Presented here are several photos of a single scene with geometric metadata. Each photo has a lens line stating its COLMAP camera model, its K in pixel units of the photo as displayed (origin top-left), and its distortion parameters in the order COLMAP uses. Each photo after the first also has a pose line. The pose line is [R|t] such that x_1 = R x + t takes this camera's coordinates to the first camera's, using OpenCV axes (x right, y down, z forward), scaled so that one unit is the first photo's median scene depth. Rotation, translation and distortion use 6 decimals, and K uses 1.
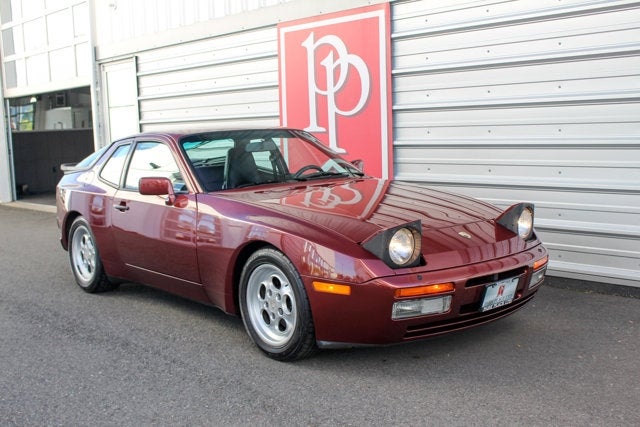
lens RADIAL K [[786.2, 0, 316.7], [0, 786.2, 207.1], [0, 0, 1]] dist [0.067254, 0.000000]
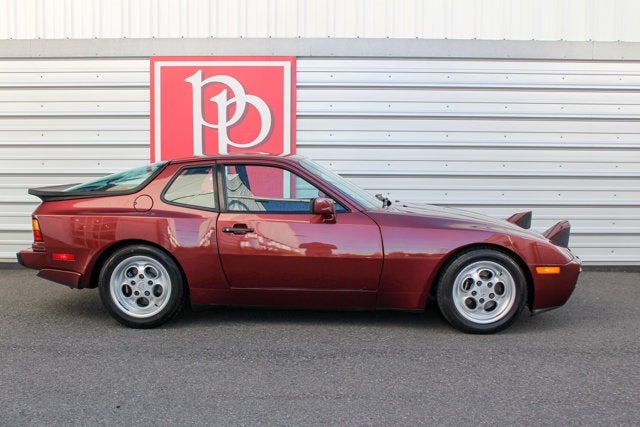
lens RADIAL K [[694.9, 0, 318.4], [0, 694.9, 211.8], [0, 0, 1]] dist [-0.034809, 0.000000]
pose [[0.653687, -0.027569, 0.756263, -0.641880], [0.054445, 0.998460, -0.010662, -0.007164], [-0.754804, 0.048145, 0.654181, 0.264213]]
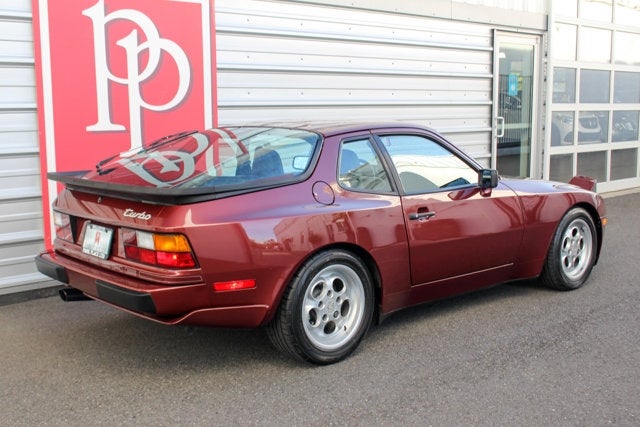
lens RADIAL K [[769.7, 0, 322.1], [0, 769.7, 208.1], [0, 0, 1]] dist [-0.001300, 0.000000]
pose [[-0.036604, -0.100889, 0.994224, -0.783497], [0.117938, 0.987502, 0.104548, -0.078181], [-0.992346, 0.121084, -0.024248, 0.849898]]
